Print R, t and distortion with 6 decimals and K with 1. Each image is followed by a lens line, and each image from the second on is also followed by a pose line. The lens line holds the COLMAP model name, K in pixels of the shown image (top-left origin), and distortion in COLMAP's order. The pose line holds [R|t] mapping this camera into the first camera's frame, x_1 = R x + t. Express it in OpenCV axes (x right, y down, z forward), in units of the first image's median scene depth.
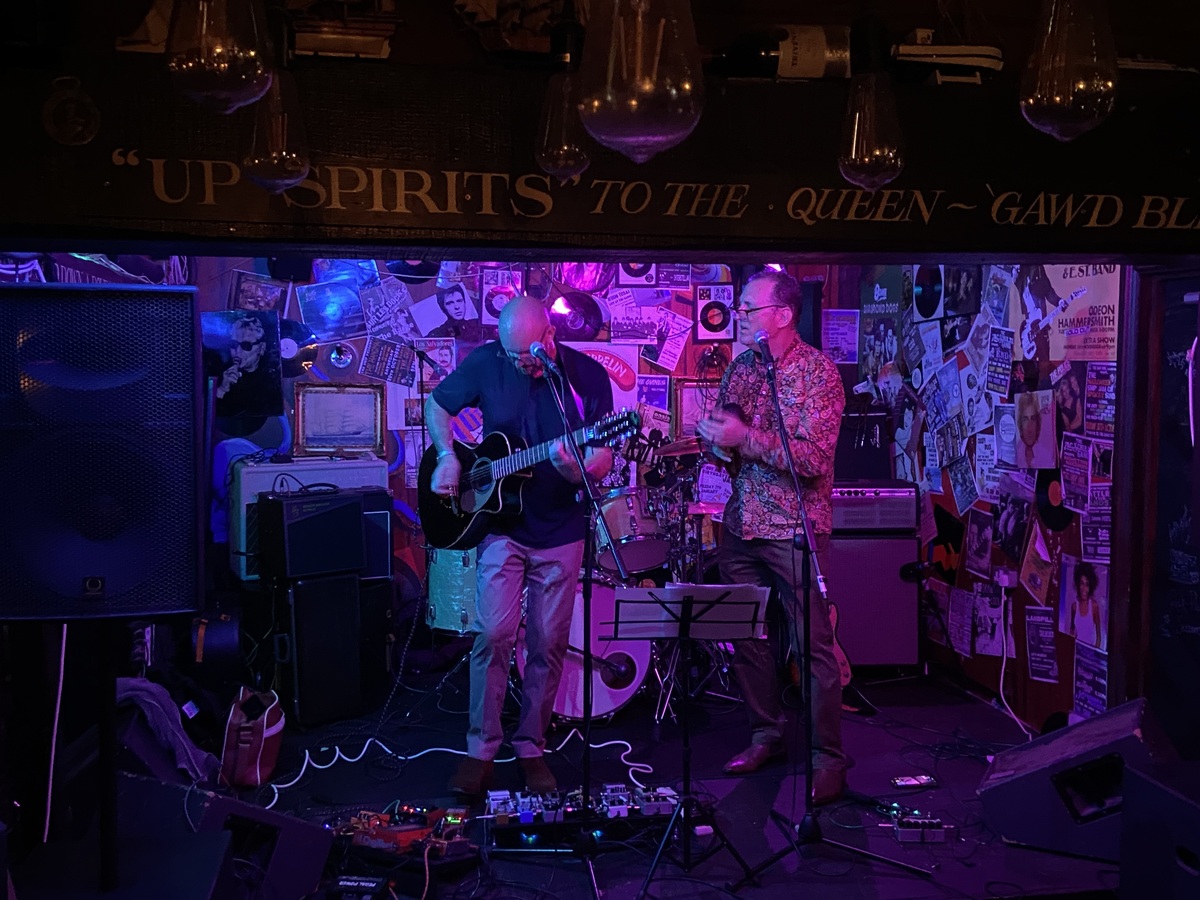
lens RADIAL K [[1213.8, 0, 594.6], [0, 1213.8, 428.9], [0, 0, 1]] dist [0.145926, -0.169246]
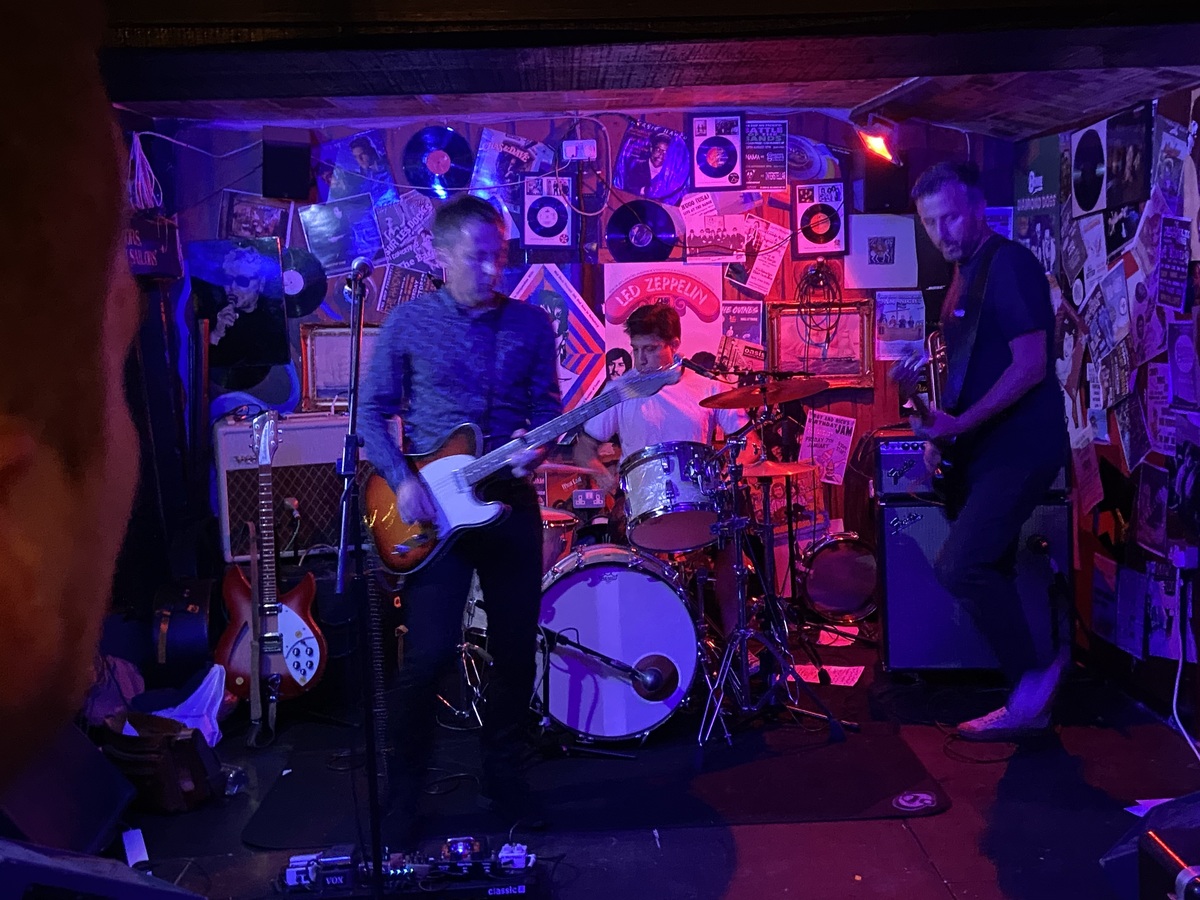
lens RADIAL K [[1359.7, 0, 613.0], [0, 1359.7, 425.6], [0, 0, 1]] dist [0.137115, -0.149574]
pose [[0.989189, -0.019711, -0.145319, 0.105606], [0.025019, 0.999081, 0.034789, 0.004543], [0.144499, -0.038049, 0.988773, 0.116417]]
